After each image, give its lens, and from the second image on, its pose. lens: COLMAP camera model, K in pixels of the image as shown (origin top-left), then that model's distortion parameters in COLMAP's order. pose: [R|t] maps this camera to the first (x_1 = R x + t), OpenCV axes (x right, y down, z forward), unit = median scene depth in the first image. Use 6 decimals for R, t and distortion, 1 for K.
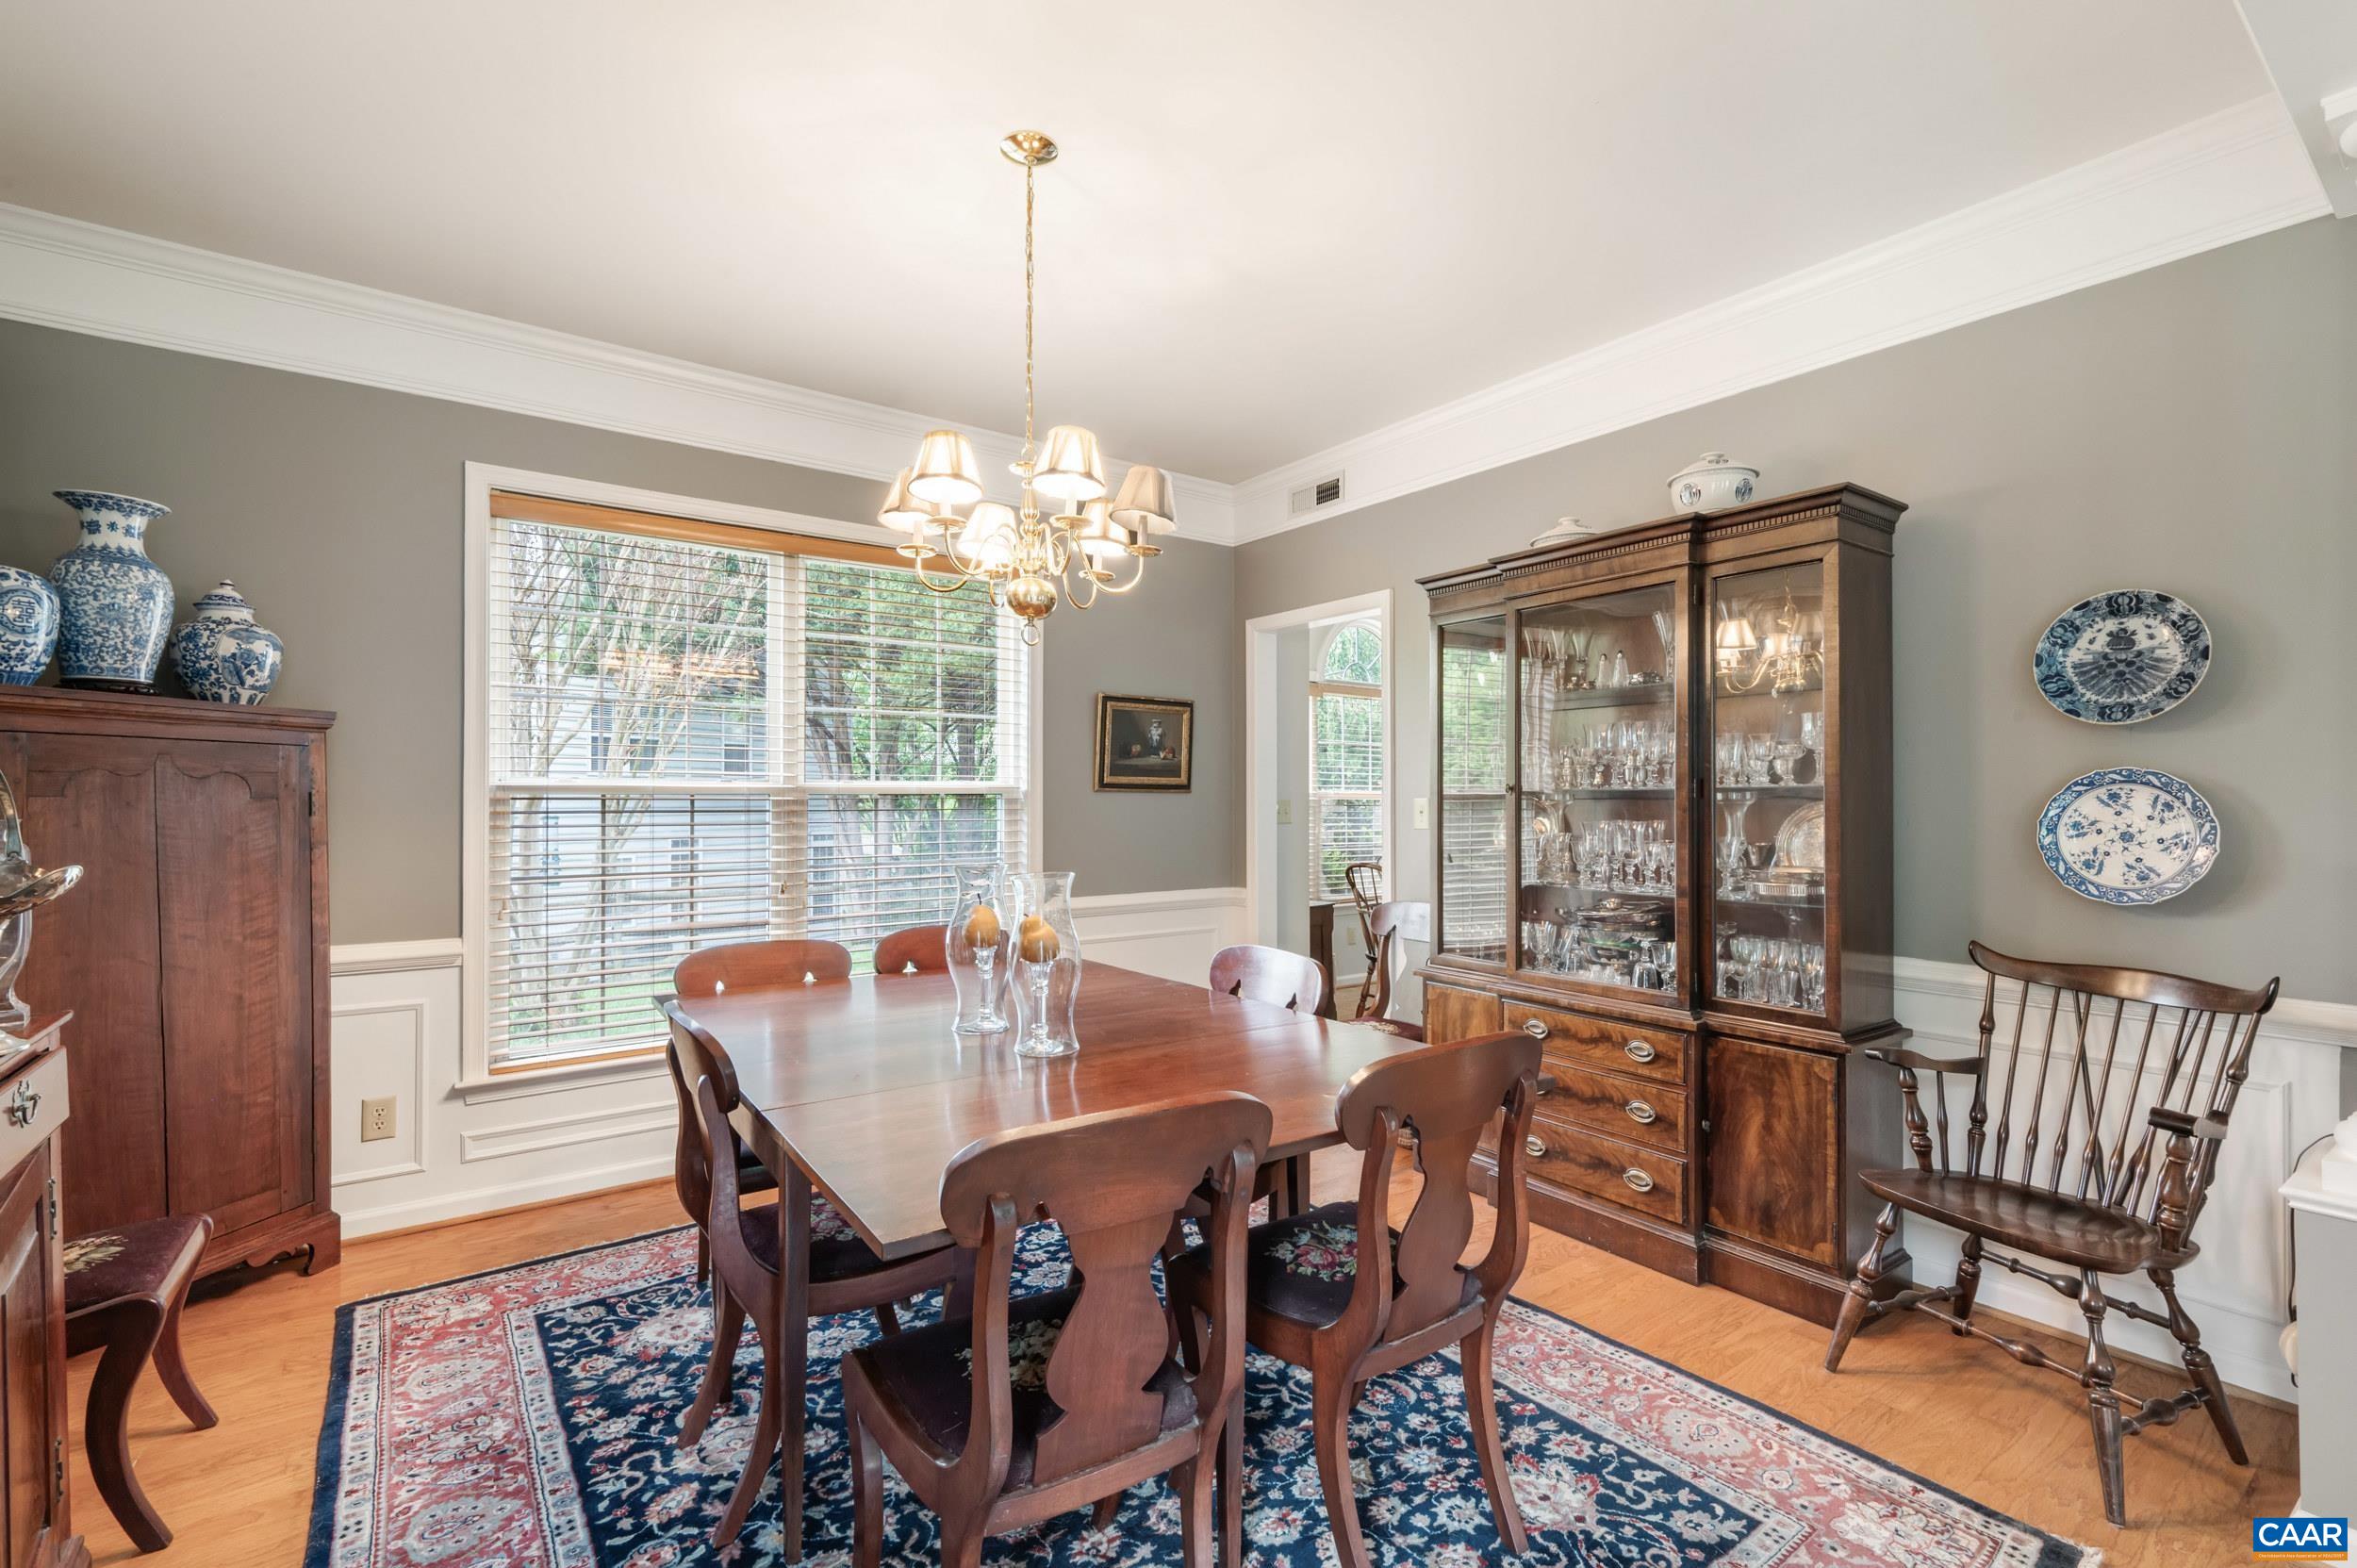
lens RADIAL K [[1055.2, 0, 1184.9], [0, 1055.2, 799.2], [0, 0, 1]] dist [-0.000242, -0.000396]
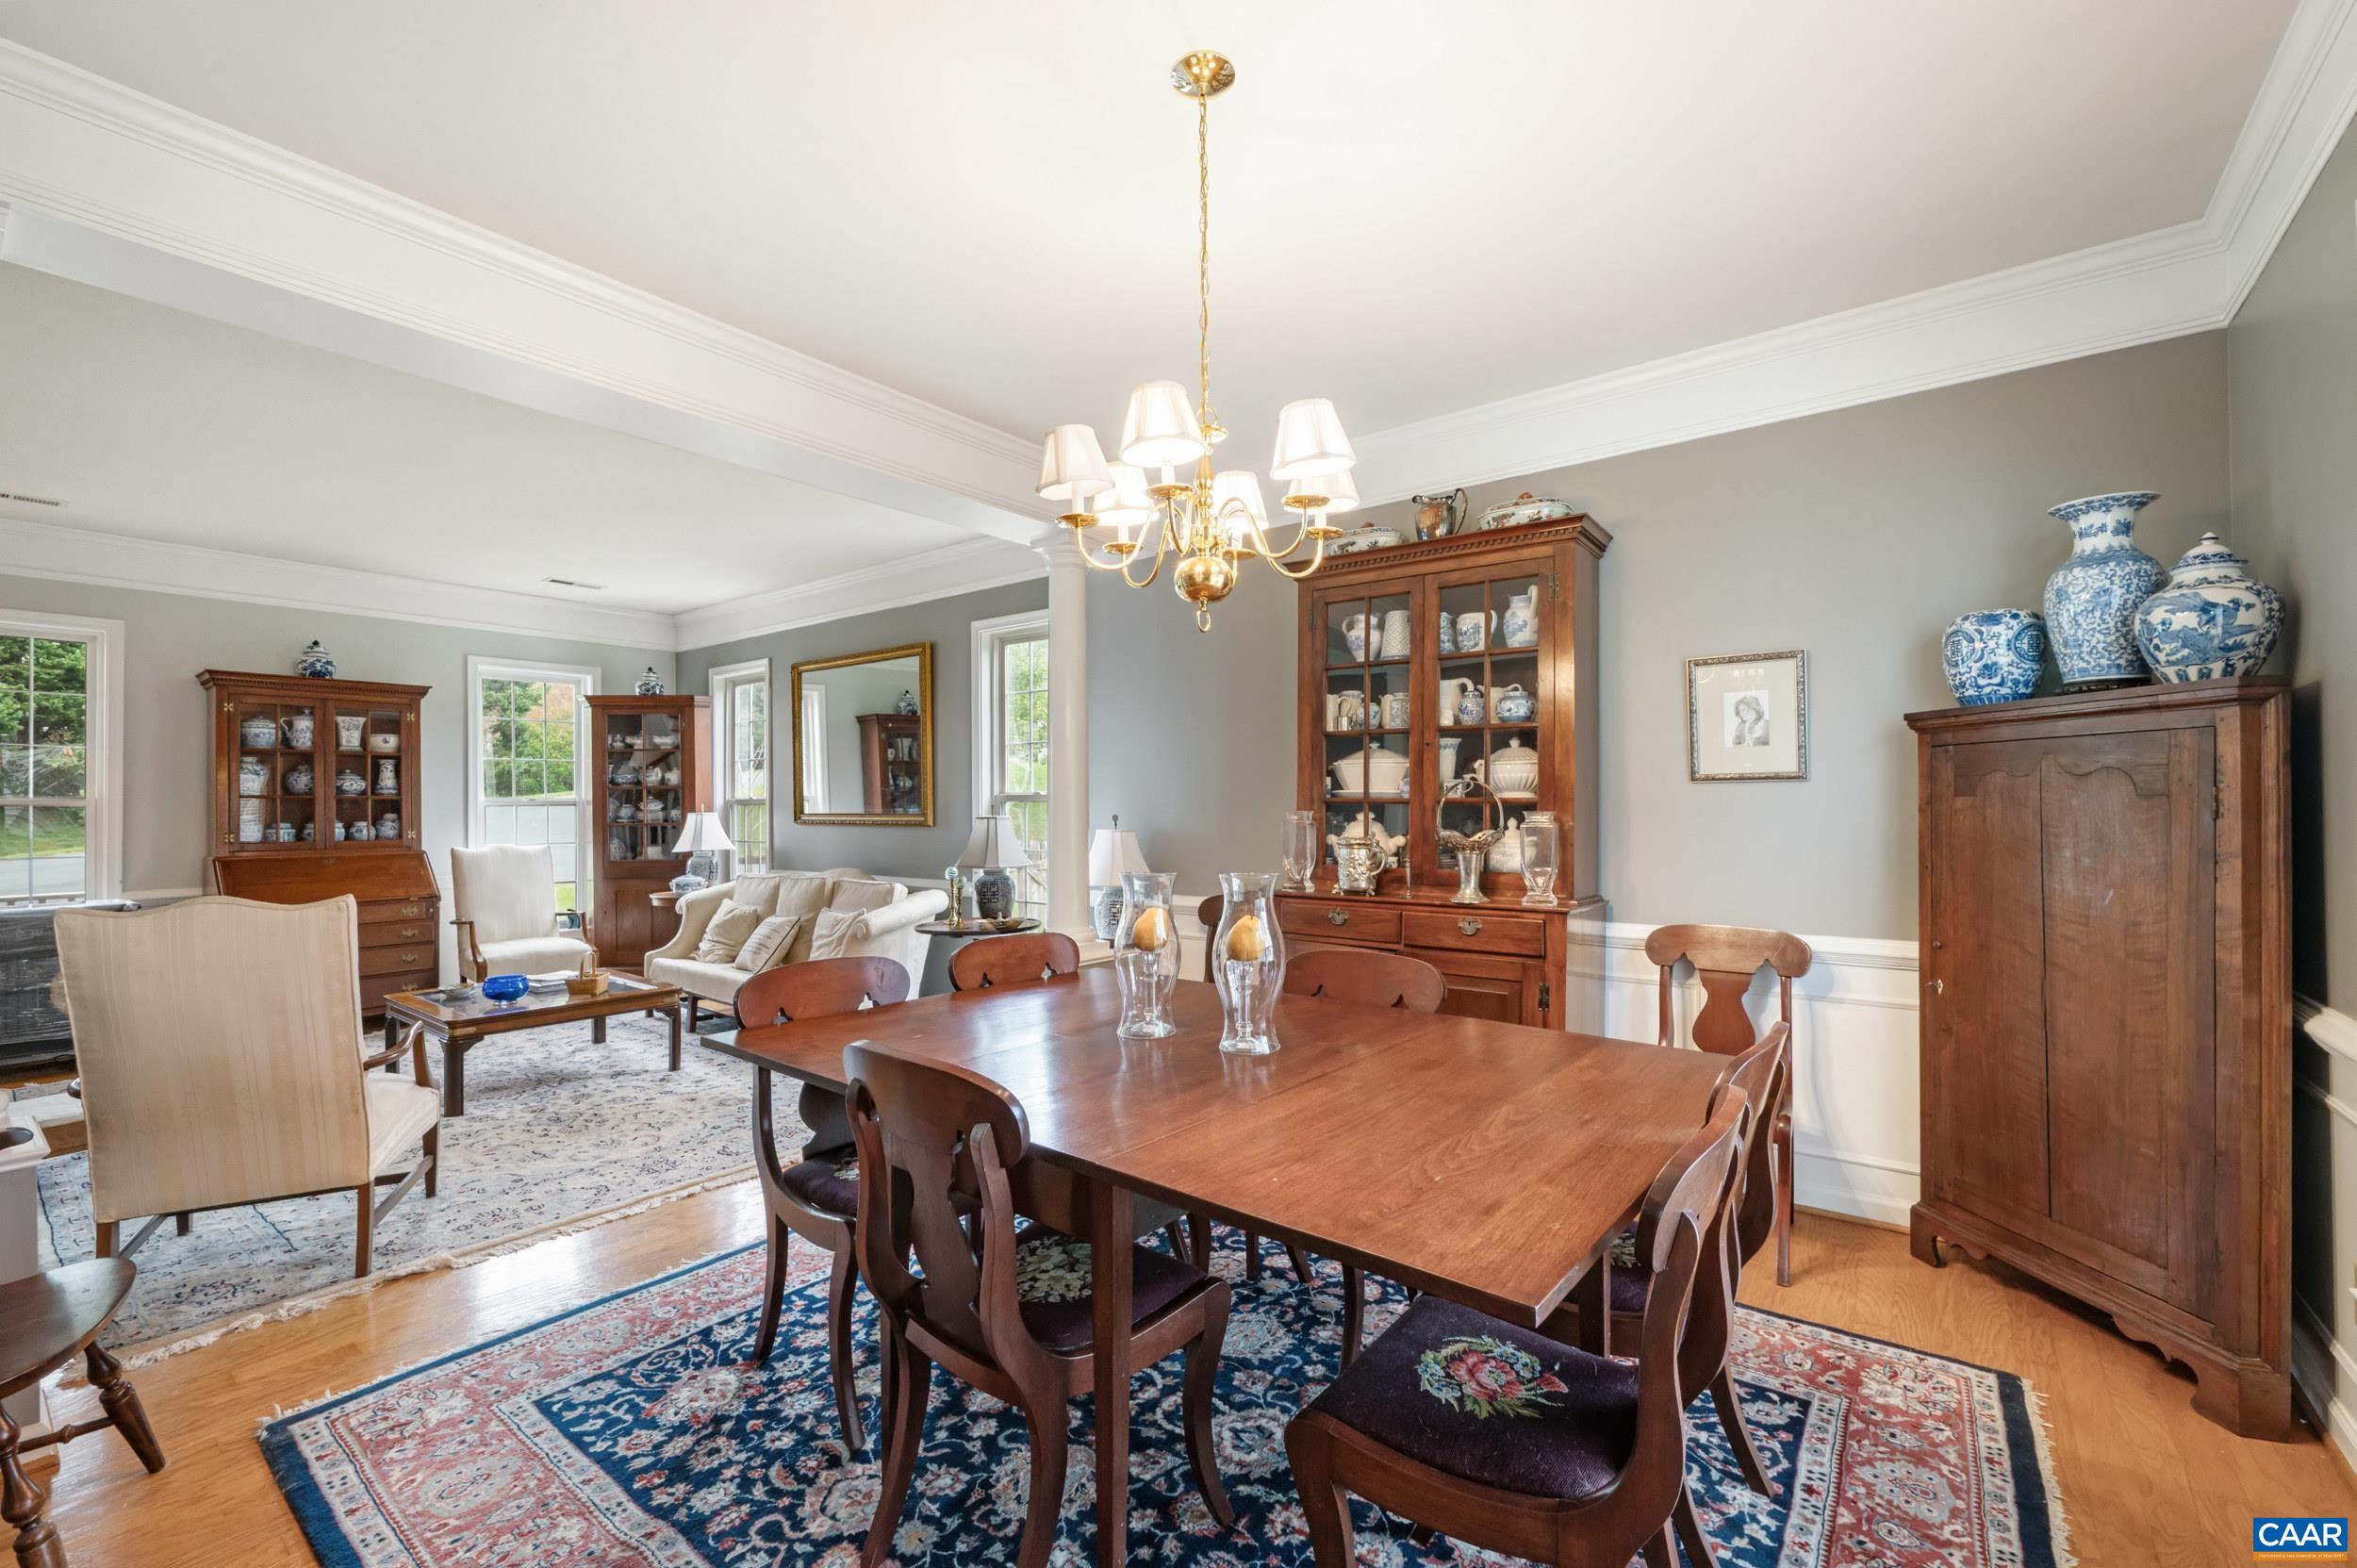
lens RADIAL K [[1022.4, 0, 1184.8], [0, 1022.4, 794.1], [0, 0, 1]] dist [-0.001229, 0.000955]
pose [[-0.963246, 0.004881, -0.268577, 0.099387], [0.007962, 0.999914, -0.010385, 0.000137], [0.268503, -0.012142, -0.963202, 1.762910]]
